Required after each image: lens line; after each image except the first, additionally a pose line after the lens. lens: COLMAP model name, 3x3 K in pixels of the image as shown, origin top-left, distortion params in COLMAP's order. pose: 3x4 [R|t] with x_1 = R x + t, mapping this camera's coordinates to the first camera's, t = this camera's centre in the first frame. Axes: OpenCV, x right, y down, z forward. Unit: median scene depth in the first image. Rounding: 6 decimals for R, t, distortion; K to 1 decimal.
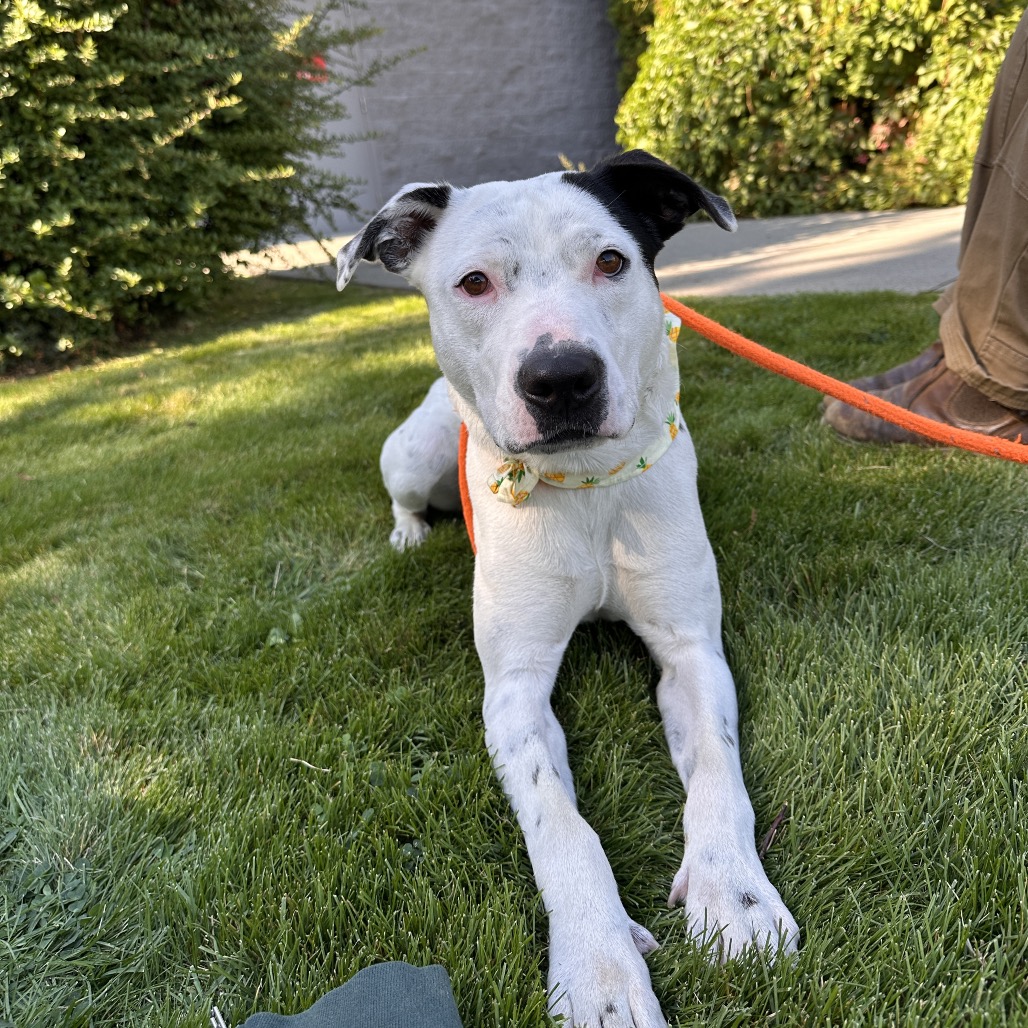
lens RADIAL K [[1003.3, 0, 540.7], [0, 1003.3, 425.2], [0, 0, 1]] dist [-0.019733, 0.000000]
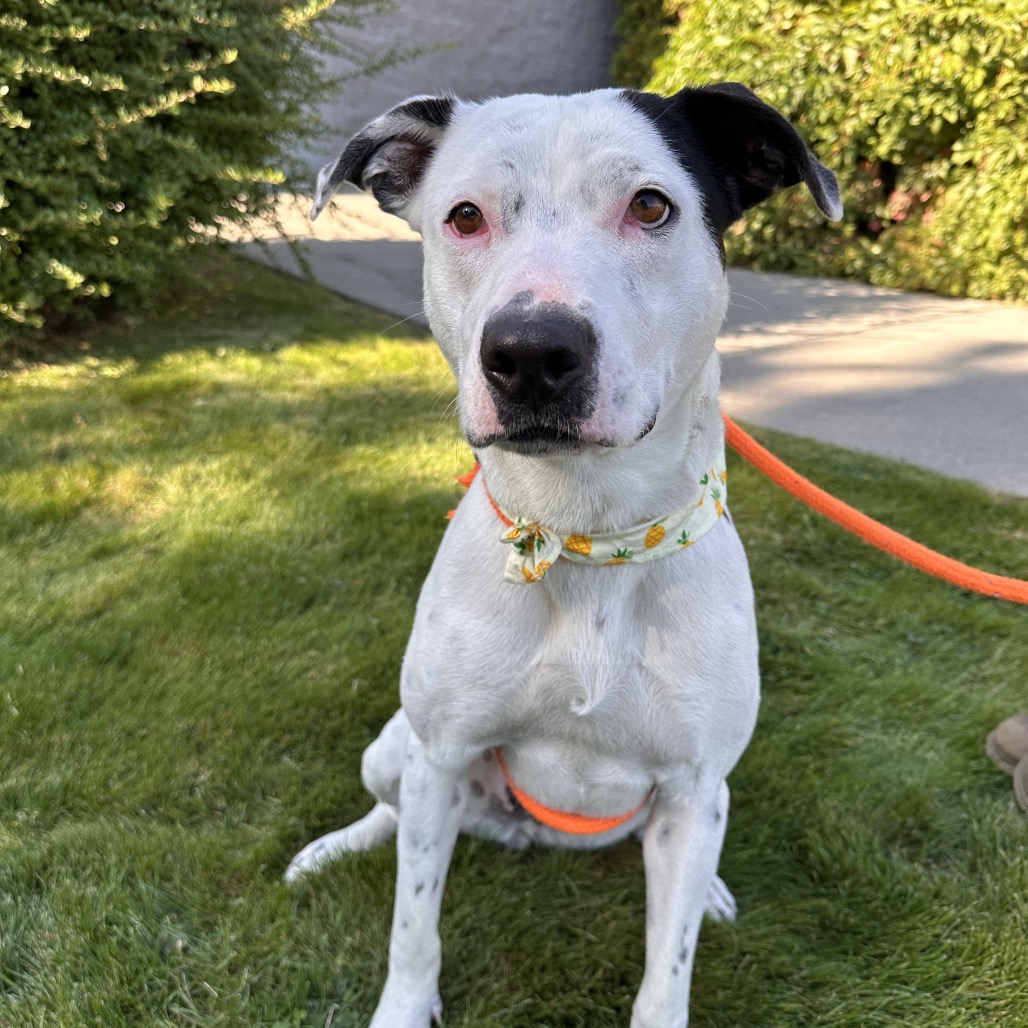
lens RADIAL K [[1003.3, 0, 546.4], [0, 1003.3, 502.0], [0, 0, 1]] dist [-0.019733, 0.000000]
pose [[0.983097, 0.143979, 0.113097, -0.054551], [-0.156647, 0.981226, 0.112503, -0.073711], [-0.094775, -0.128317, 0.987194, 0.073368]]
